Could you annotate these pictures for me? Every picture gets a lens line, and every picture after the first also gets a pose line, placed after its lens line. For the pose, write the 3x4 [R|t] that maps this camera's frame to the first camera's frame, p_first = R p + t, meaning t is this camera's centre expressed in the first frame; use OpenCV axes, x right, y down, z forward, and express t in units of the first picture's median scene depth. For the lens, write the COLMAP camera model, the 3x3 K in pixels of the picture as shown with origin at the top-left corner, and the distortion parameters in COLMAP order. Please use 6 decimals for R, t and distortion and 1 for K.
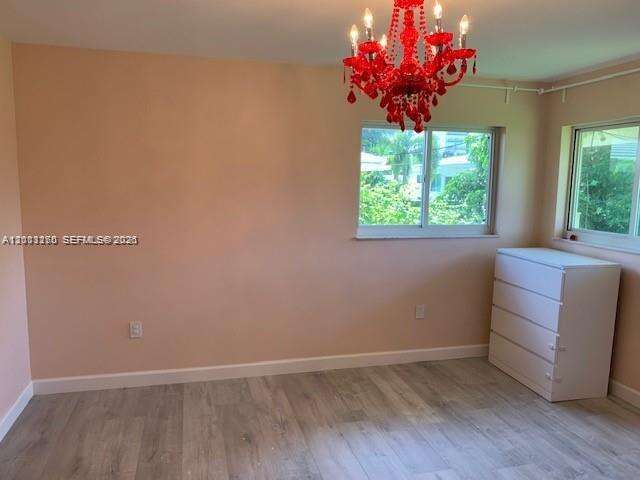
lens RADIAL K [[500.3, 0, 318.2], [0, 500.3, 237.6], [0, 0, 1]] dist [0.039441, -0.061945]
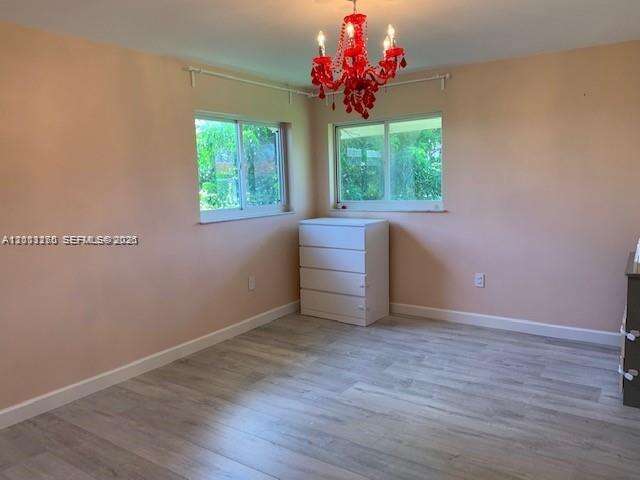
lens RADIAL K [[500.3, 0, 318.2], [0, 500.3, 237.6], [0, 0, 1]] dist [0.039441, -0.061945]
pose [[0.746616, -0.115433, 0.655164, -0.448921], [0.118347, 0.992169, 0.039944, 0.019779], [-0.654644, 0.047714, 0.754430, 0.051522]]
